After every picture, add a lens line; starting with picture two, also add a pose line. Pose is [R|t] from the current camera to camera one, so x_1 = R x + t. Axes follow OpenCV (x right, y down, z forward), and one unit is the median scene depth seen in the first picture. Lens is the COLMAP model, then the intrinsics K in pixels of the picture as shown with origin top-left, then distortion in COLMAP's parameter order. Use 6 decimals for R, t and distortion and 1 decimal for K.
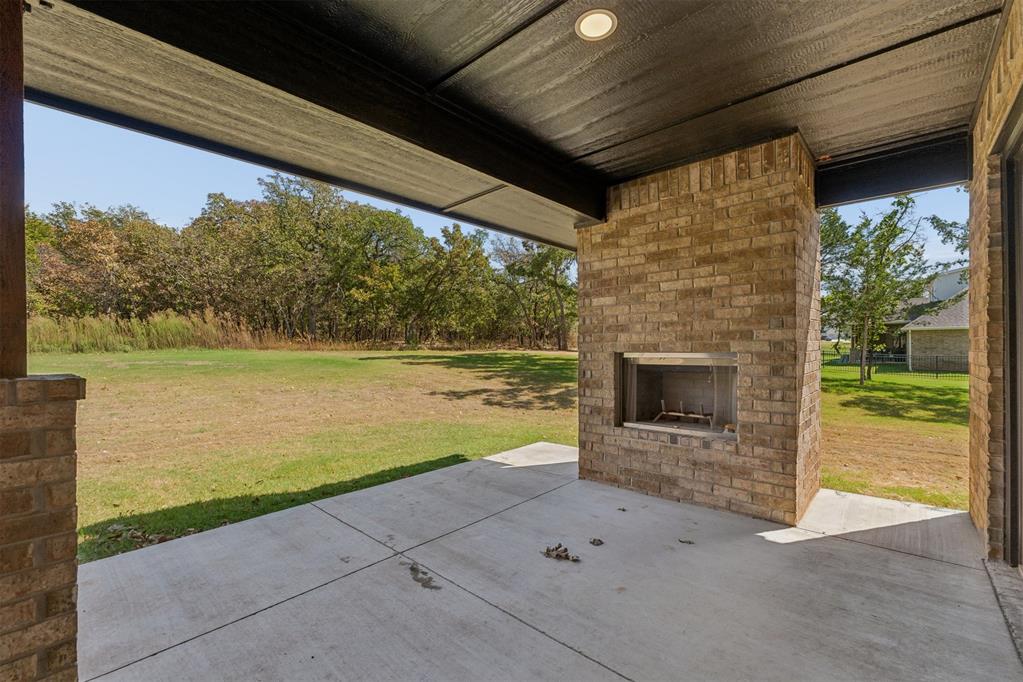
lens RADIAL K [[435.5, 0, 516.3], [0, 435.5, 347.4], [0, 0, 1]] dist [-0.000661, -0.001171]
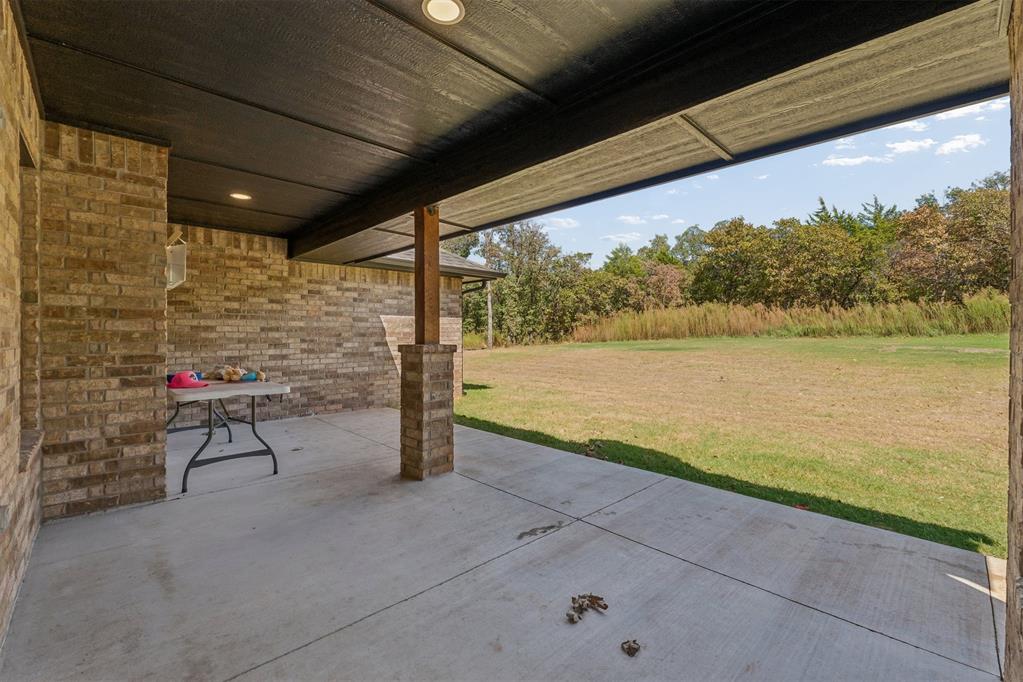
lens RADIAL K [[435.5, 0, 516.3], [0, 435.5, 333.9], [0, 0, 1]] dist [-0.000661, -0.001171]
pose [[-0.065385, 0.006912, -0.997836, 0.872608], [-0.000465, 0.999976, 0.006957, -0.011830], [0.997860, 0.000919, -0.065381, 0.930697]]
